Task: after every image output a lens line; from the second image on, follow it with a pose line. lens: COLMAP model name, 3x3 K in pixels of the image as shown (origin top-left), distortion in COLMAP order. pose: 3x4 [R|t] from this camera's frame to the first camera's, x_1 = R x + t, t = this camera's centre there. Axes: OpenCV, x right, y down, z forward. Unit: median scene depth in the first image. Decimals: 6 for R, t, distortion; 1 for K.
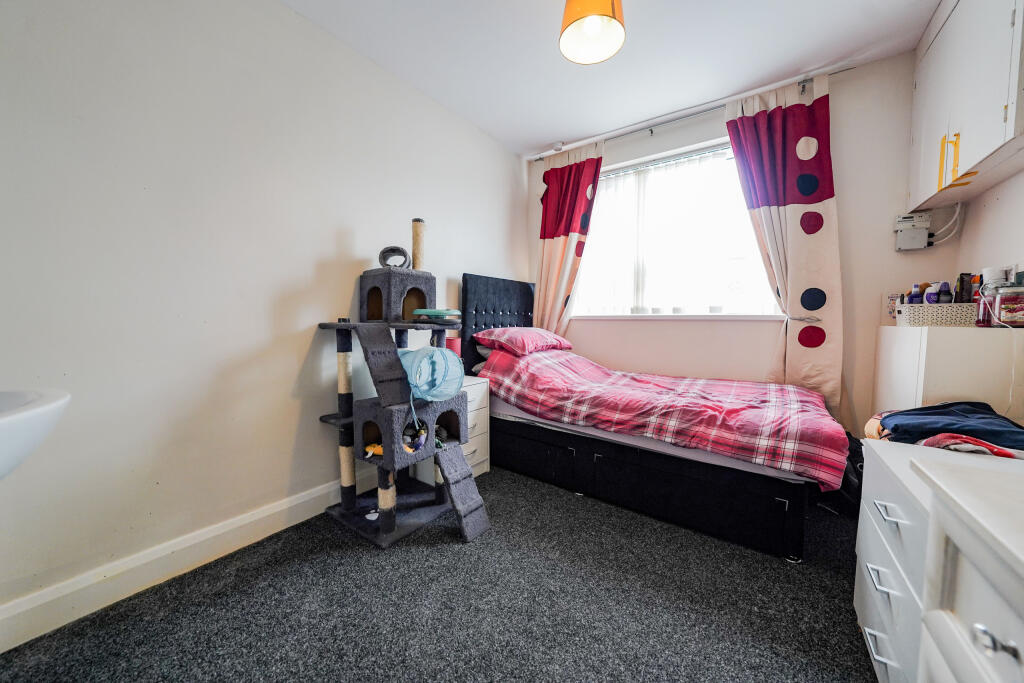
lens RADIAL K [[357.2, 0, 510.2], [0, 357.2, 338.8], [0, 0, 1]] dist [-0.026923, 0.007119]
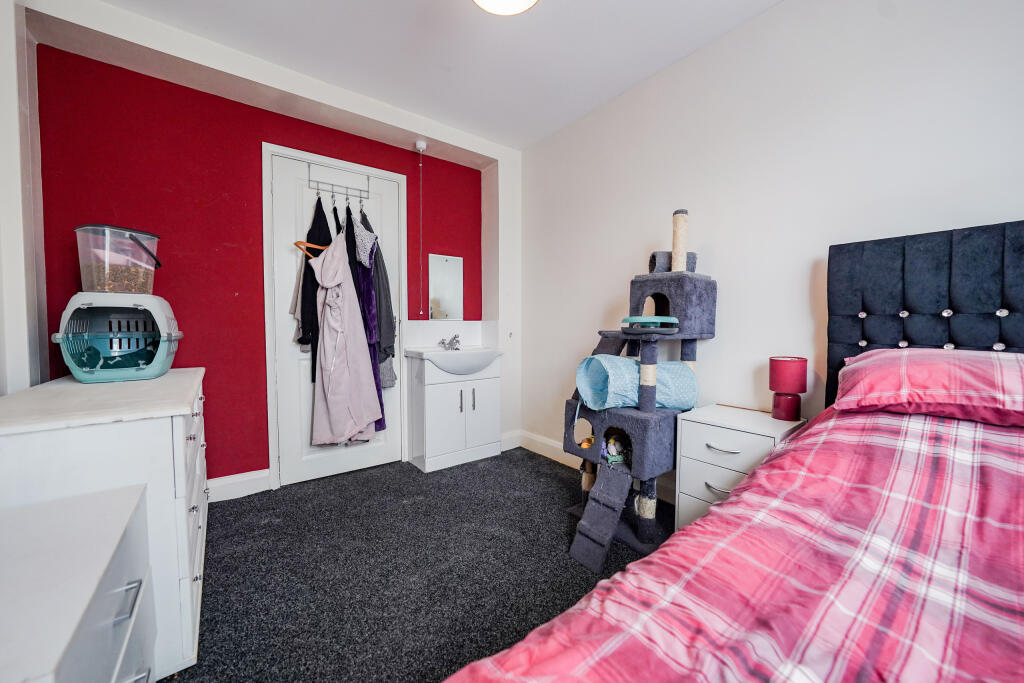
lens RADIAL K [[374.0, 0, 515.7], [0, 374.0, 335.7], [0, 0, 1]] dist [-0.019035, 0.000040]
pose [[-0.279486, 0.023532, -0.959861, 1.130275], [-0.049447, 0.998020, 0.038866, -0.079995], [0.958876, 0.058325, -0.277769, 1.397798]]
